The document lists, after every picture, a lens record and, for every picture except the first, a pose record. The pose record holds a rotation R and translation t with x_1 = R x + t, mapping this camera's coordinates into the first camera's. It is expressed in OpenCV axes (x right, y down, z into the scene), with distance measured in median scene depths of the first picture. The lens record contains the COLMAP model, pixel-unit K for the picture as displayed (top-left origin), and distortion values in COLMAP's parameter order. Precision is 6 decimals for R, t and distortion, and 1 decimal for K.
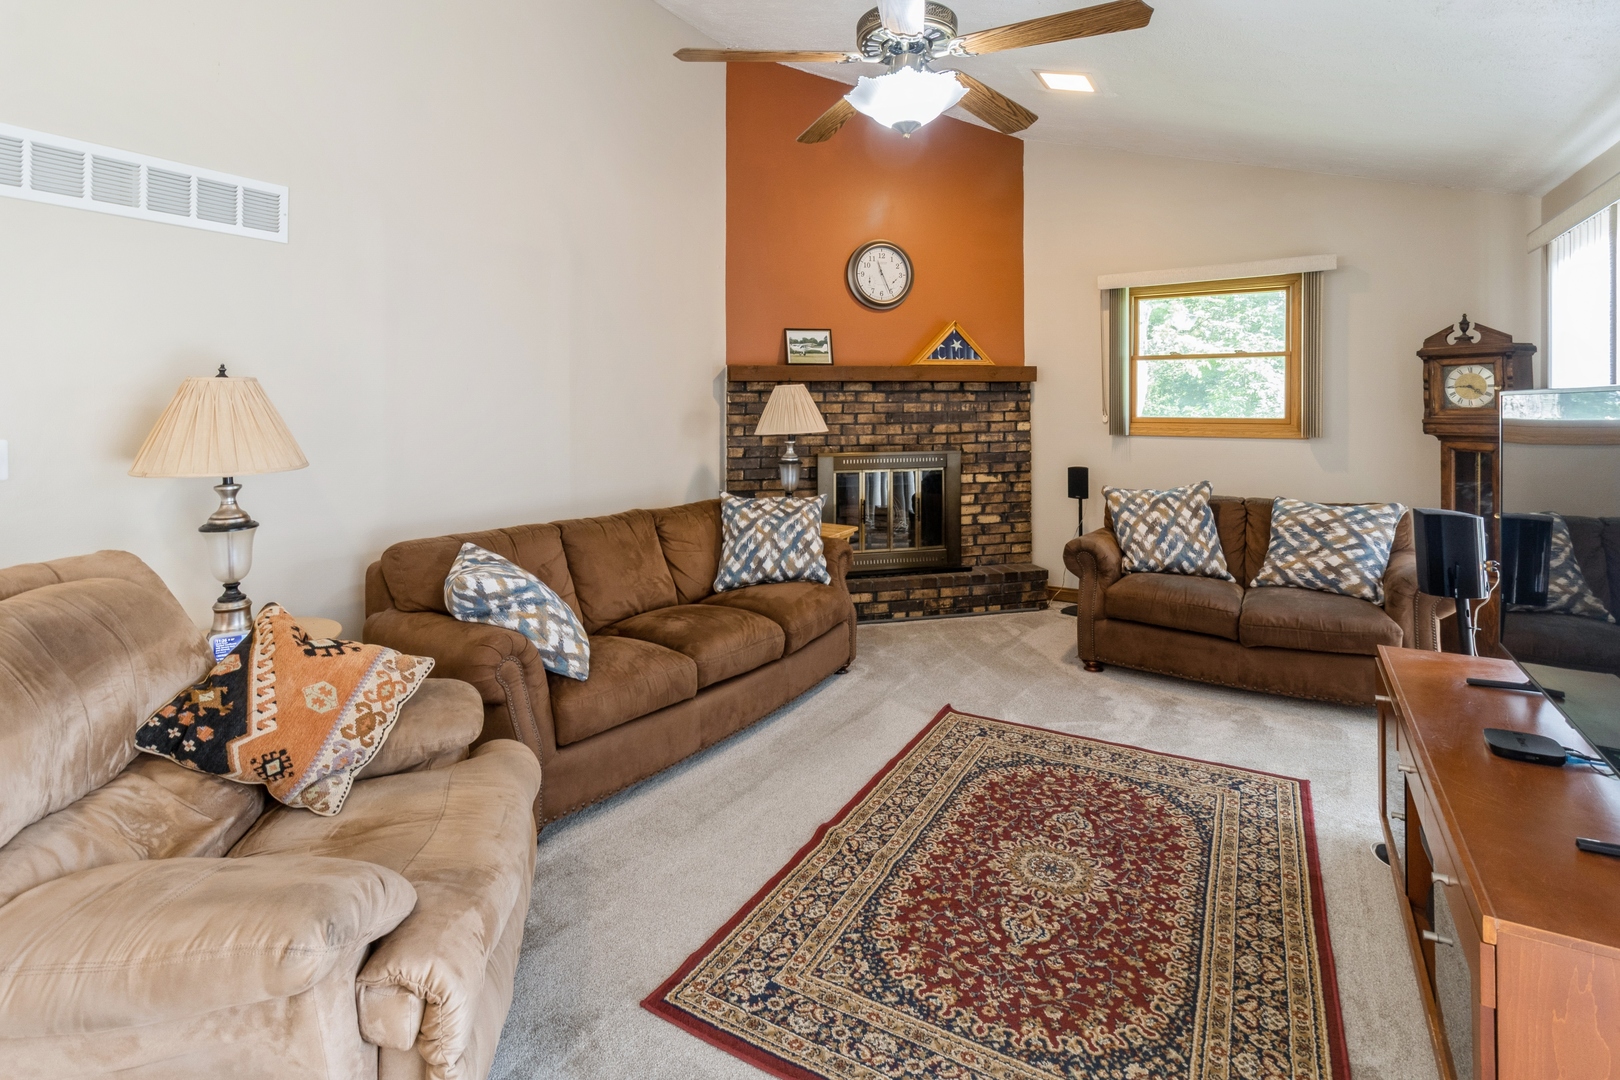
lens RADIAL K [[777.2, 0, 810.9], [0, 777.2, 418.1], [0, 0, 1]] dist [-0.007927, 0.000835]
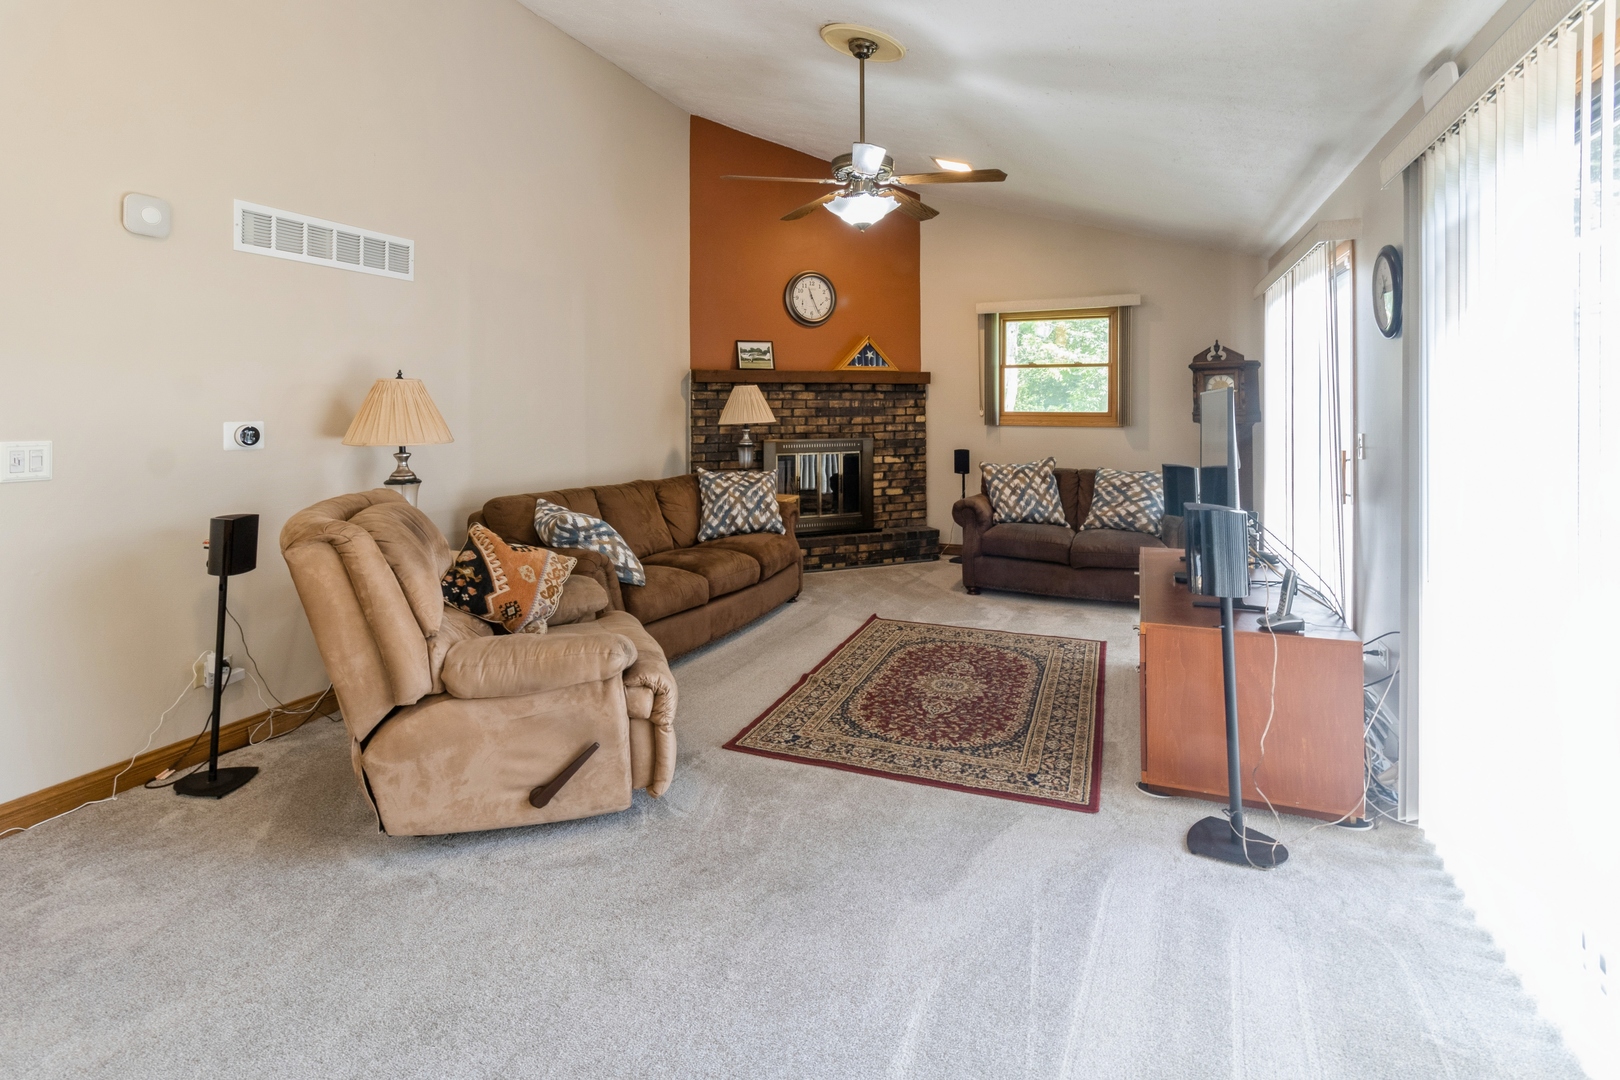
lens RADIAL K [[777.2, 0, 816.1], [0, 777.2, 410.8], [0, 0, 1]] dist [-0.007927, 0.000835]
pose [[0.988580, 0.001267, 0.150693, -0.136286], [0.000096, 0.999959, -0.009039, 0.013562], [-0.150698, 0.008950, 0.988539, -0.366650]]
